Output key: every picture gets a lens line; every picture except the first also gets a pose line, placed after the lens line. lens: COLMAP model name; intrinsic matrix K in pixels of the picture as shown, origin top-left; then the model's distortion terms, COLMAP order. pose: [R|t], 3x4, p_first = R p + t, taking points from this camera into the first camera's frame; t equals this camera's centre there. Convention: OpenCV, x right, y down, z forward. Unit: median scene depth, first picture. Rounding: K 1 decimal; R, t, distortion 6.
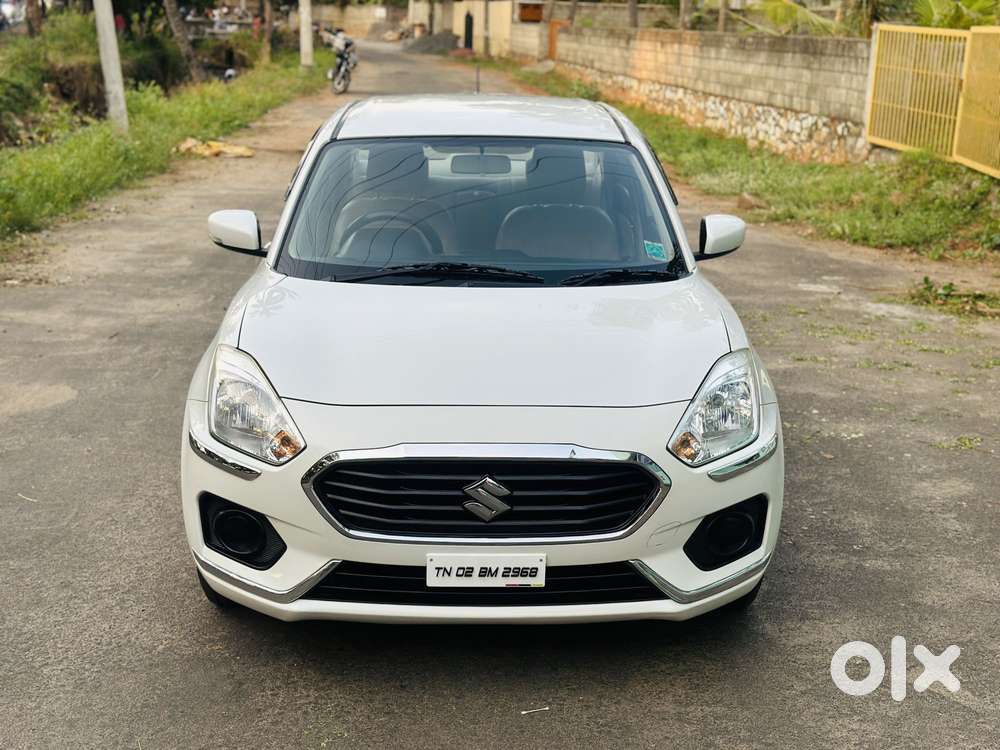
lens RADIAL K [[1387.7, 0, 500.8], [0, 1387.7, 392.0], [0, 0, 1]] dist [0.206155, -0.446947]
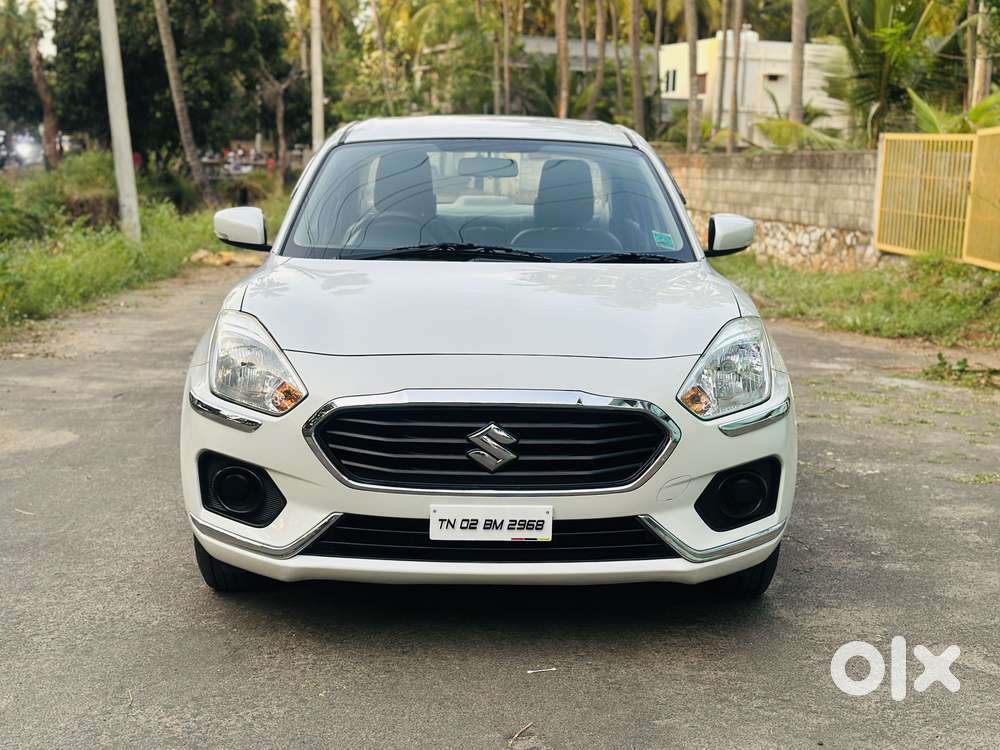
lens RADIAL K [[1405.8, 0, 499.6], [0, 1405.8, 392.0], [0, 0, 1]] dist [0.178764, -0.268943]
pose [[0.999967, 0.001055, -0.008088, 0.000946], [-0.001872, 0.994815, -0.101680, 0.040557], [0.007939, 0.101692, 0.994784, 0.003906]]
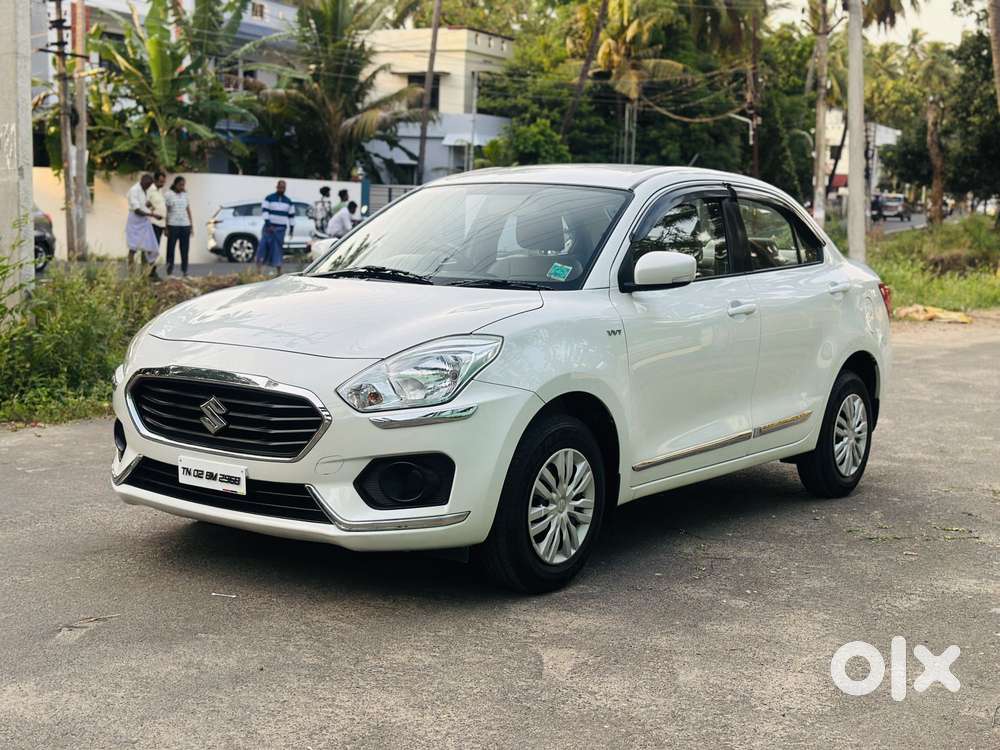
lens RADIAL K [[1387.7, 0, 500.8], [0, 1387.7, 392.0], [0, 0, 1]] dist [0.206155, -0.446947]
pose [[0.791259, 0.082929, -0.605832, 0.279755], [-0.168829, 0.981878, -0.086099, 0.035347], [0.587713, 0.170408, 0.790920, 0.044631]]
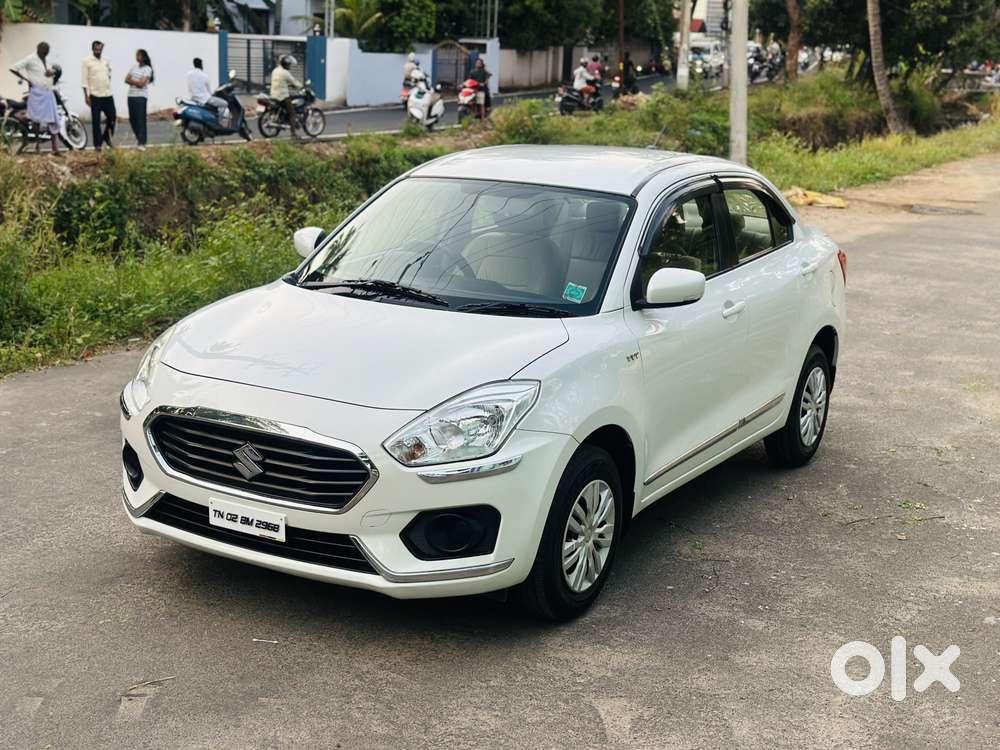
lens RADIAL K [[1387.7, 0, 500.8], [0, 1387.7, 392.0], [0, 0, 1]] dist [0.206155, -0.446947]
pose [[0.852264, 0.139657, -0.504124, 0.234581], [-0.156939, 0.987574, 0.008268, -0.008724], [0.499015, 0.072070, 0.863591, 0.009474]]
